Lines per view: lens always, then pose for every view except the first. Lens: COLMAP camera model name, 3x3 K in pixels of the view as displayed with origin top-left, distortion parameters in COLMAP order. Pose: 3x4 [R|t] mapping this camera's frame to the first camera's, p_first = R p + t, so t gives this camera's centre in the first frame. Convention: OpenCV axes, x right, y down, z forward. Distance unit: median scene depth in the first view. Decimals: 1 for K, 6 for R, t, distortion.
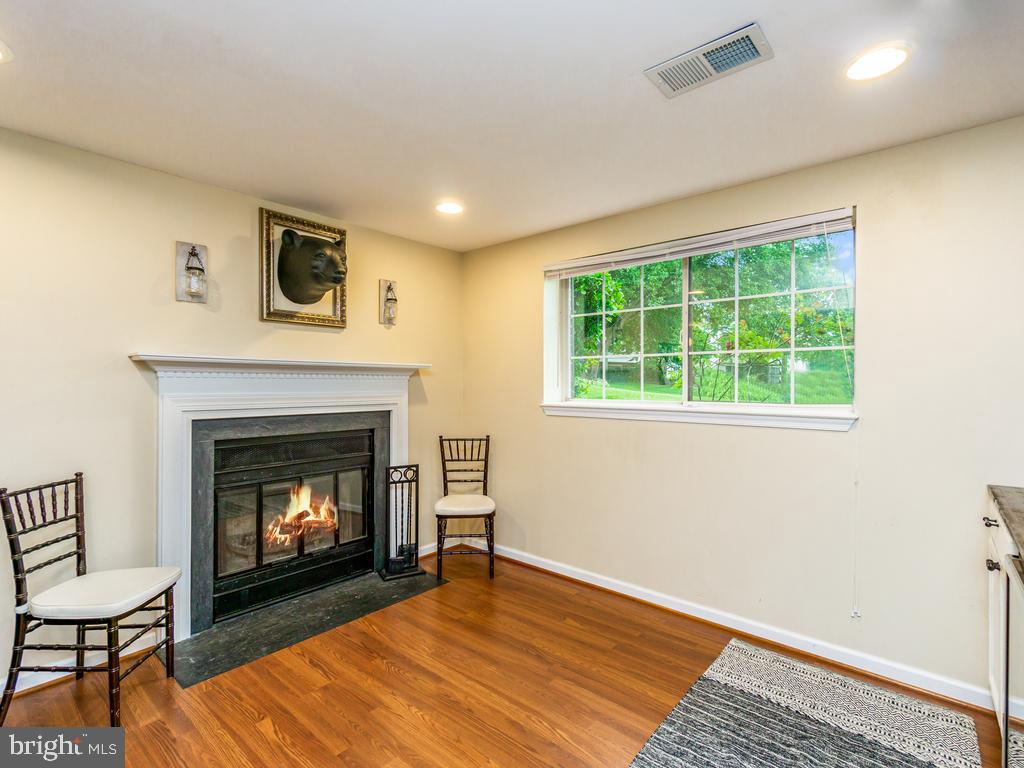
lens RADIAL K [[497.4, 0, 507.5], [0, 497.4, 384.3], [0, 0, 1]] dist [-0.004838, 0.001181]
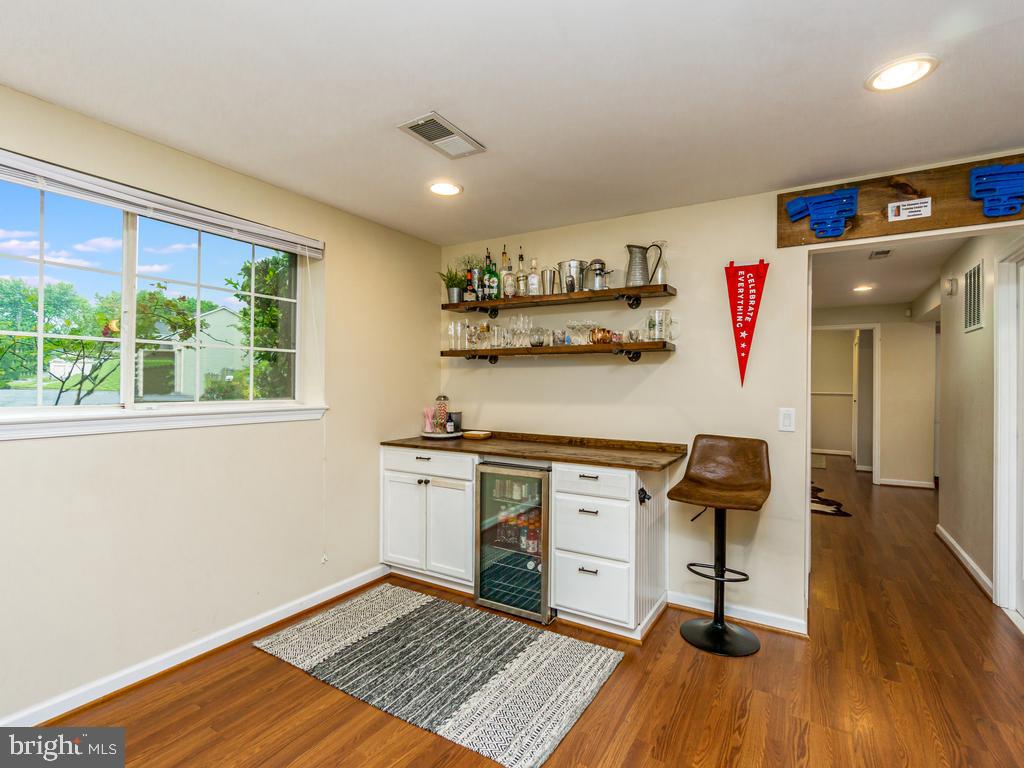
lens RADIAL K [[497.4, 0, 508.3], [0, 497.4, 385.4], [0, 0, 1]] dist [-0.004838, 0.001181]
pose [[-0.178186, -0.000317, 0.983997, -0.580613], [-0.004657, 0.999989, -0.000521, 0.006513], [-0.983986, -0.004675, -0.178186, 0.674506]]
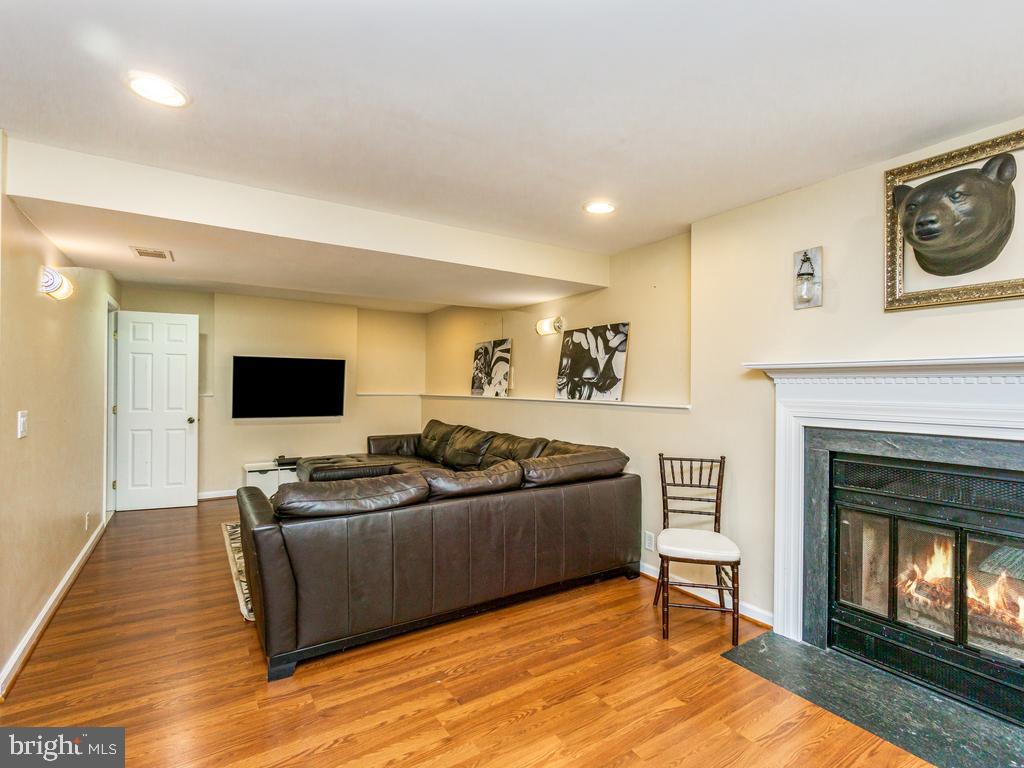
lens RADIAL K [[497.4, 0, 513.6], [0, 497.4, 388.1], [0, 0, 1]] dist [-0.004838, 0.001181]
pose [[-0.277924, -0.005455, -0.960587, 0.488772], [-0.011558, 0.999930, -0.002335, 0.004452], [0.960533, 0.010453, -0.277968, 0.715160]]
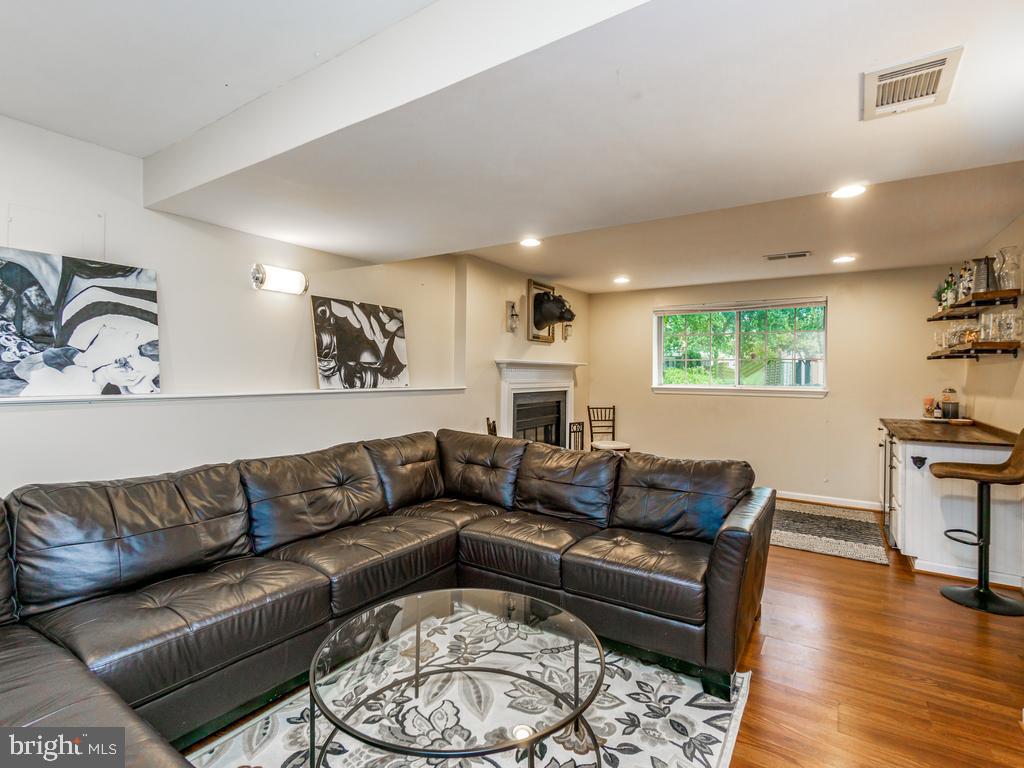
lens RADIAL K [[497.4, 0, 514.9], [0, 497.4, 369.5], [0, 0, 1]] dist [-0.004838, 0.001181]
pose [[0.990045, 0.007977, 0.140526, -0.884179], [-0.007225, 0.999957, -0.005863, -0.010202], [-0.140567, 0.004790, 0.990060, -0.894732]]
